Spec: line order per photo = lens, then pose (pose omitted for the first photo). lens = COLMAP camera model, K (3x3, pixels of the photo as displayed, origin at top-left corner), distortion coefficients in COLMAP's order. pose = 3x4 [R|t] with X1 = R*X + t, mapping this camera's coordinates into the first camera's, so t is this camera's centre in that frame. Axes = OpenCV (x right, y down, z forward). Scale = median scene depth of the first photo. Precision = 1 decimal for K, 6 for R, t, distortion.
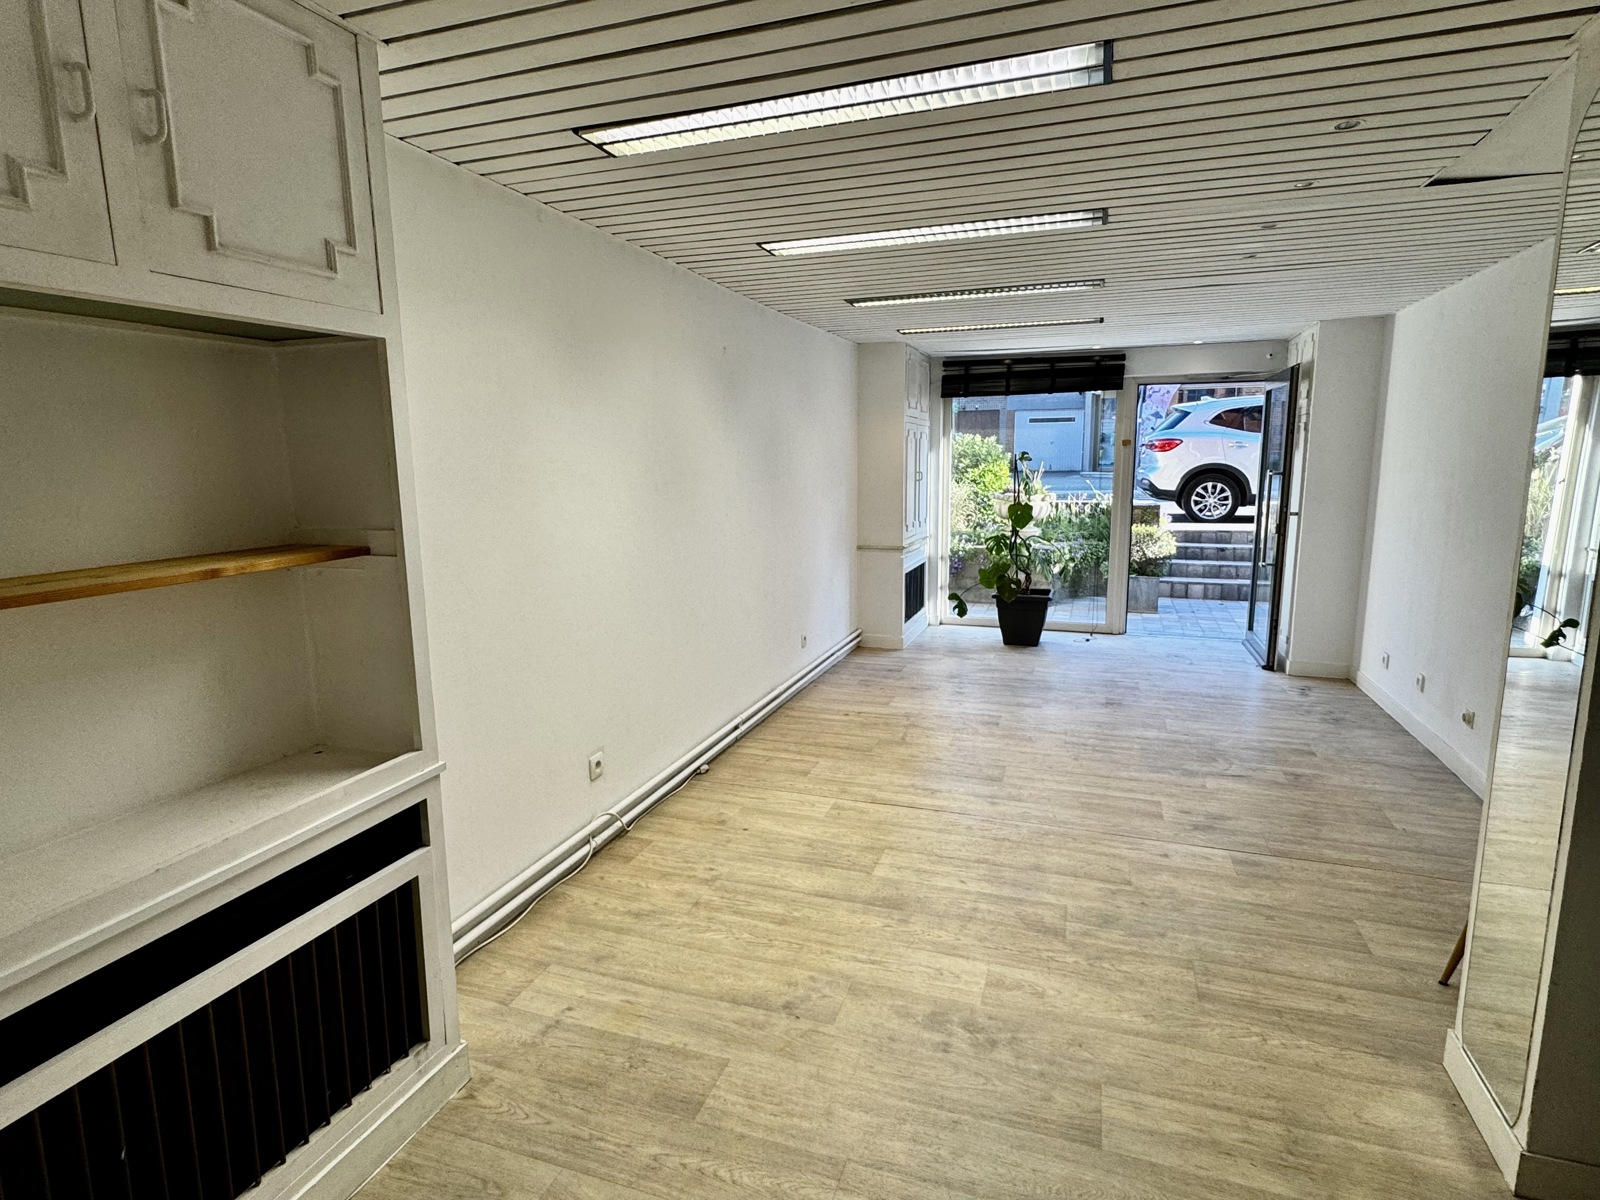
lens RADIAL K [[853.8, 0, 794.6], [0, 853.8, 596.9], [0, 0, 1]] dist [-0.003154, -0.001026]
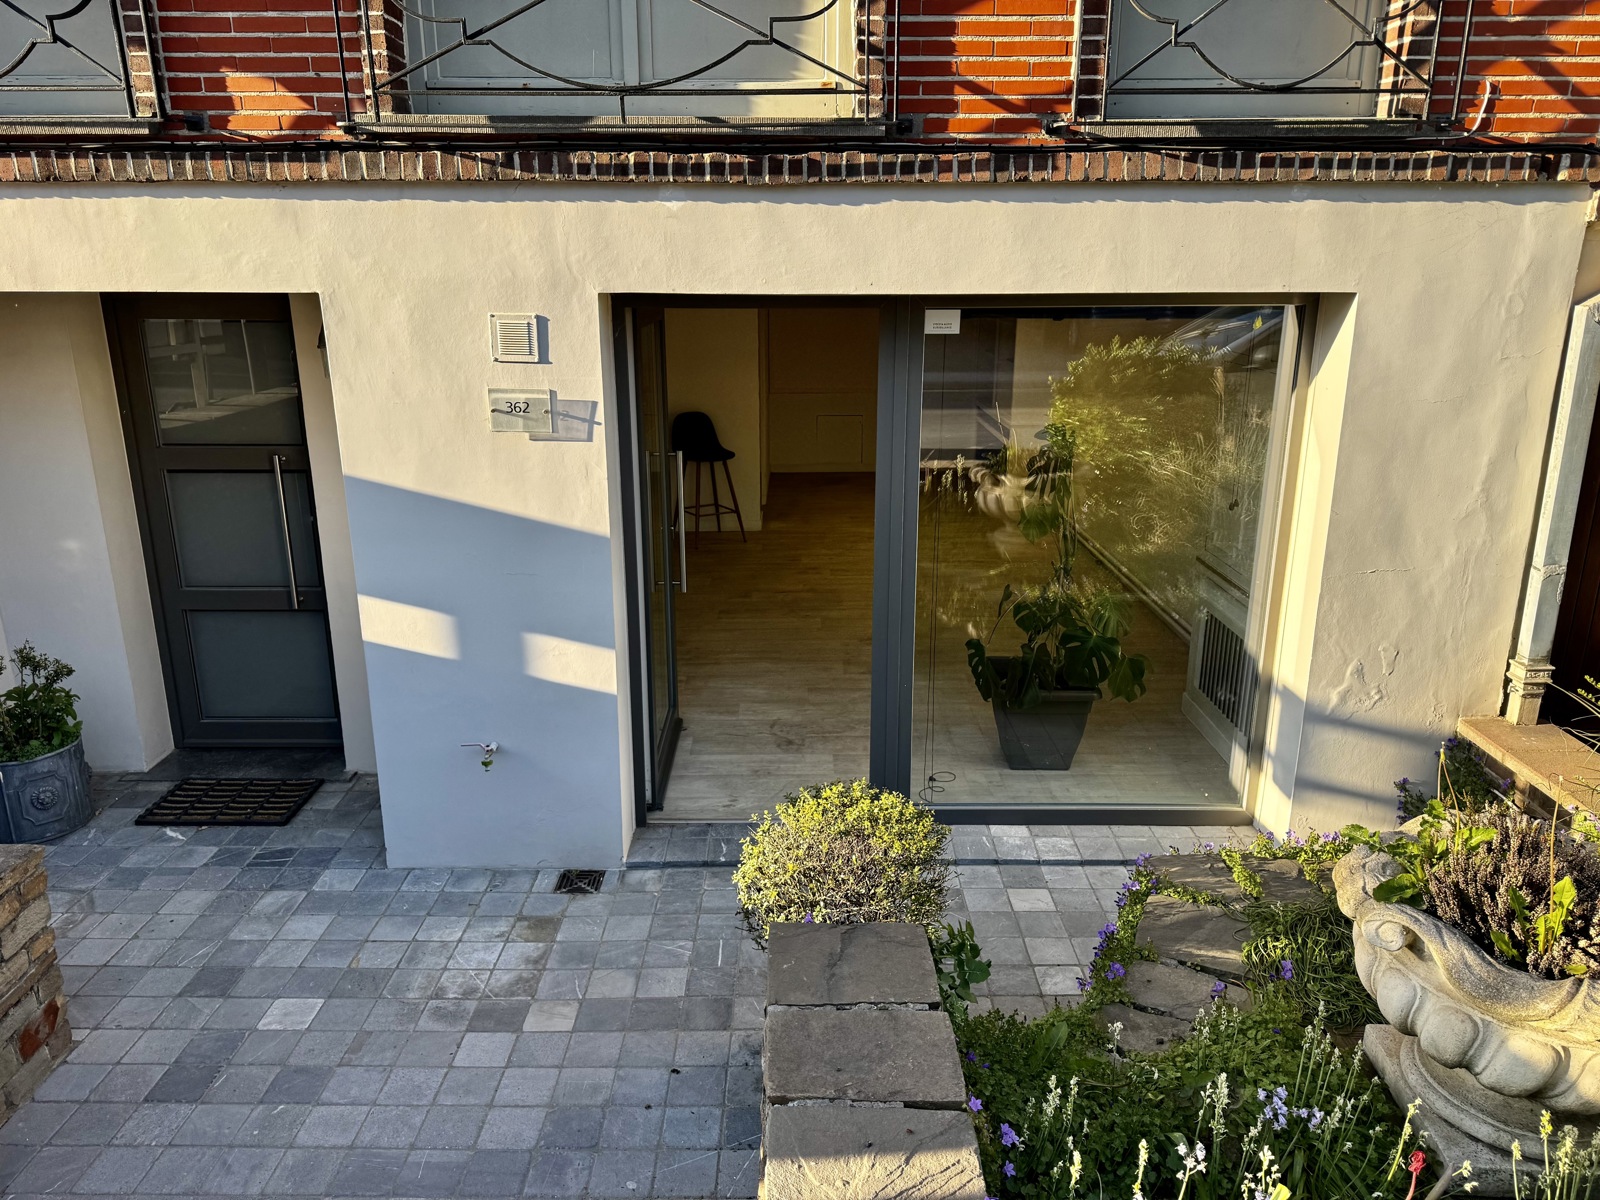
lens RADIAL K [[1107.2, 0, 797.9], [0, 1107.2, 596.2], [0, 0, 1]] dist [0.052837, -0.002351]
pose [[-0.942124, 0.102713, -0.319142, 1.217573], [-0.047031, 0.902012, 0.429142, -0.677037], [0.331948, 0.419314, -0.844977, 2.902494]]
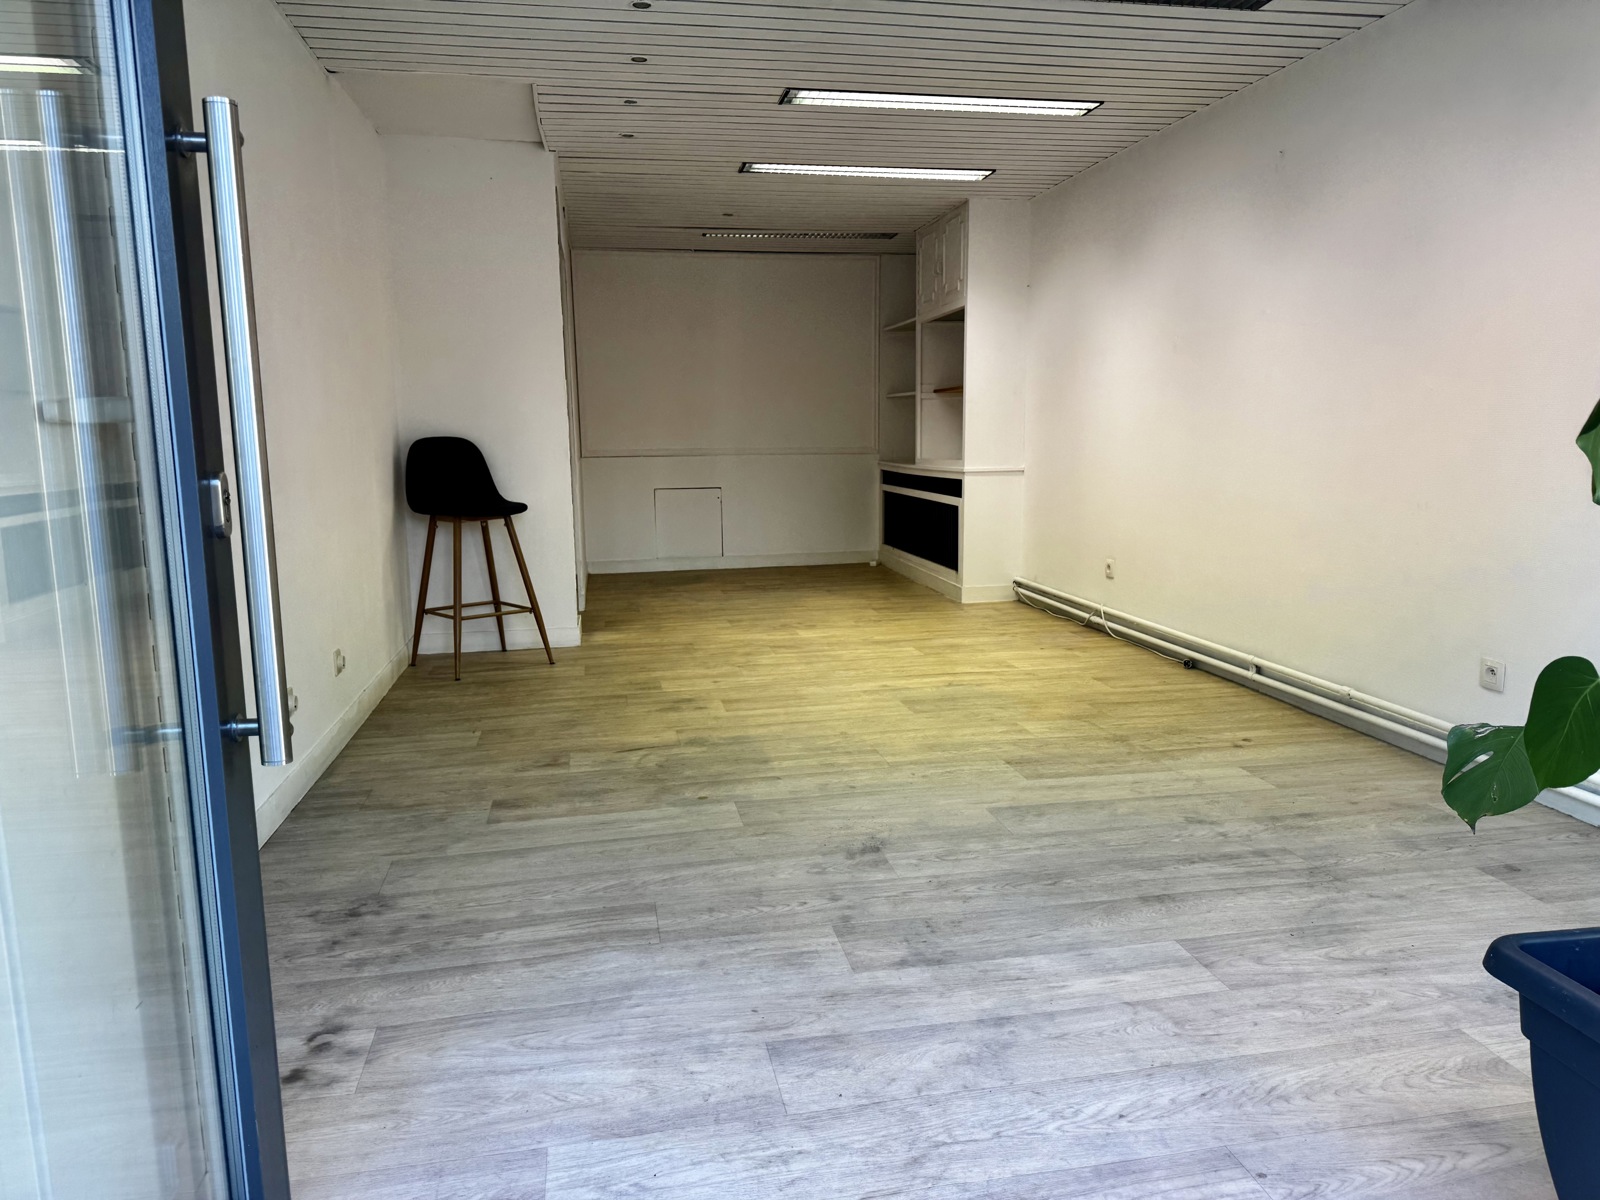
lens RADIAL K [[1107.2, 0, 805.0], [0, 1107.2, 599.8], [0, 0, 1]] dist [0.052837, -0.002351]
pose [[-0.865425, 0.097712, -0.491418, 0.916620], [-0.058849, 0.954188, 0.293364, -0.207510], [0.497570, 0.282804, -0.820028, 1.962751]]
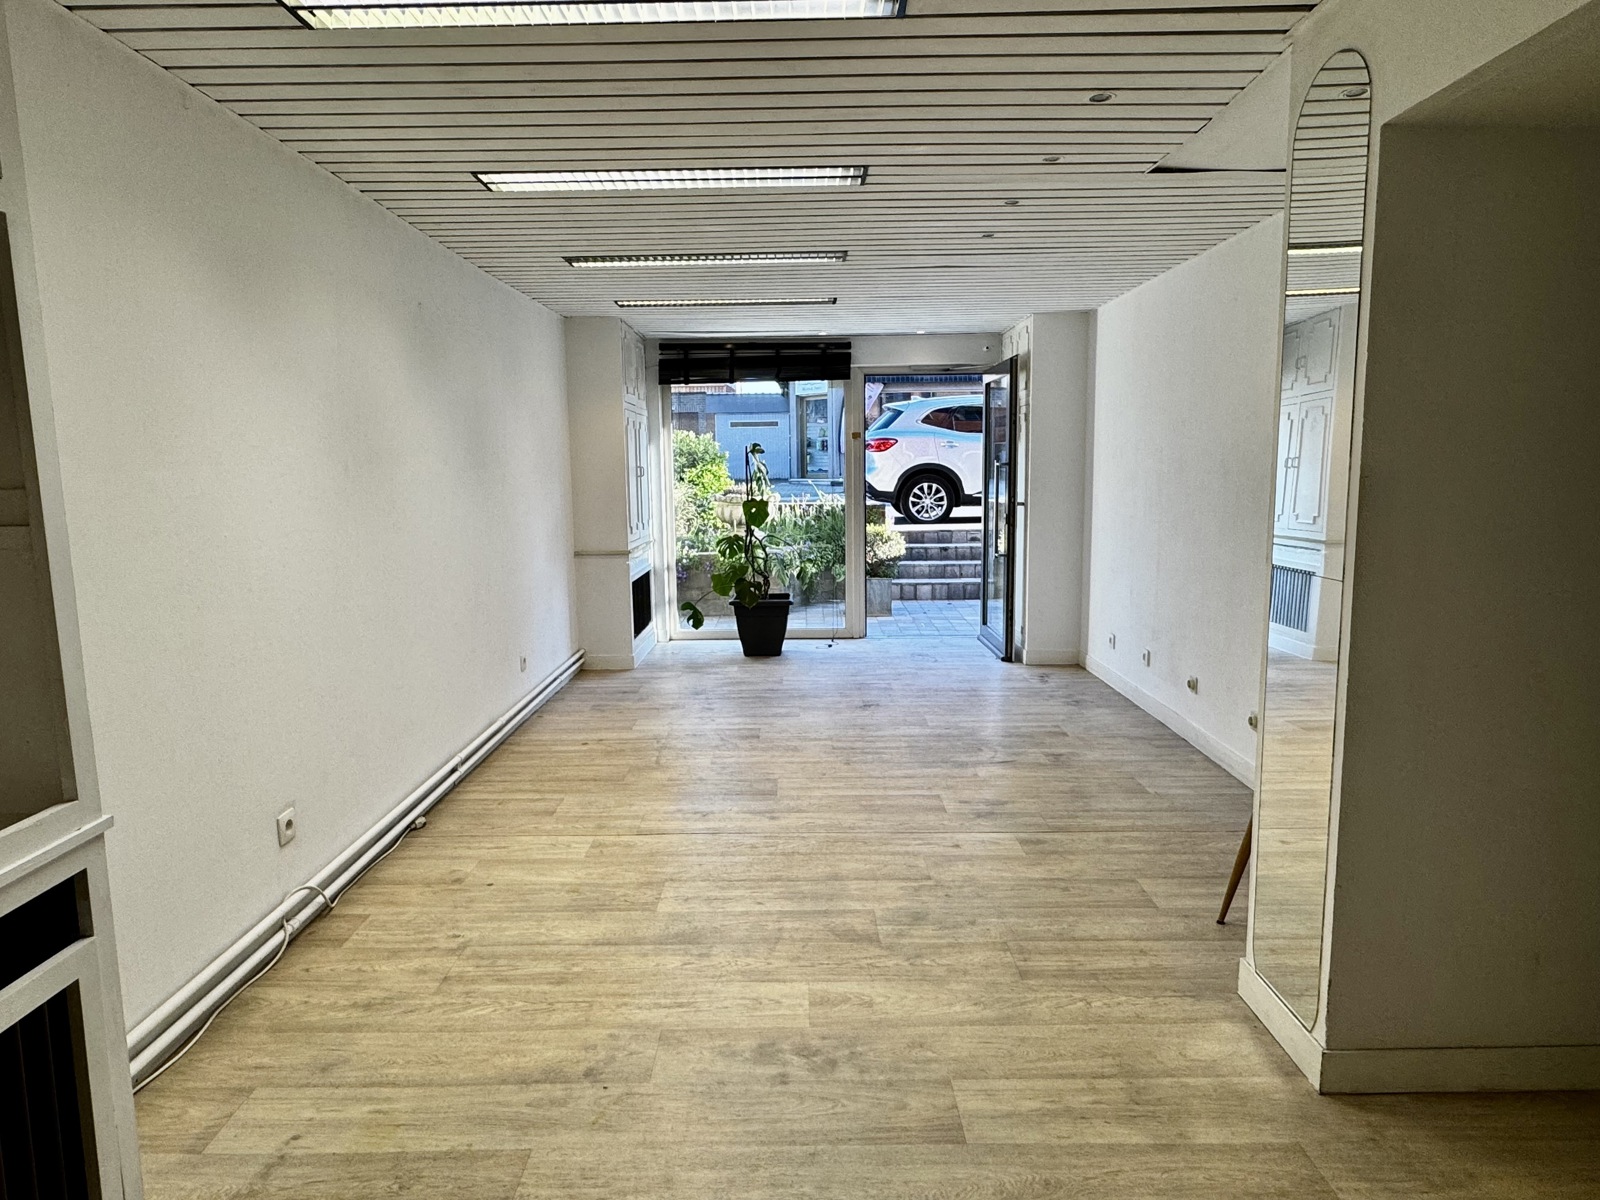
lens RADIAL K [[969.6, 0, 799.1], [0, 969.6, 595.0], [0, 0, 1]] dist [-0.004010, 0.000344]
pose [[0.942635, -0.046742, 0.330536, -0.068119], [0.057503, 0.998084, -0.022847, 0.033027], [-0.328835, 0.040543, 0.943517, 0.020256]]
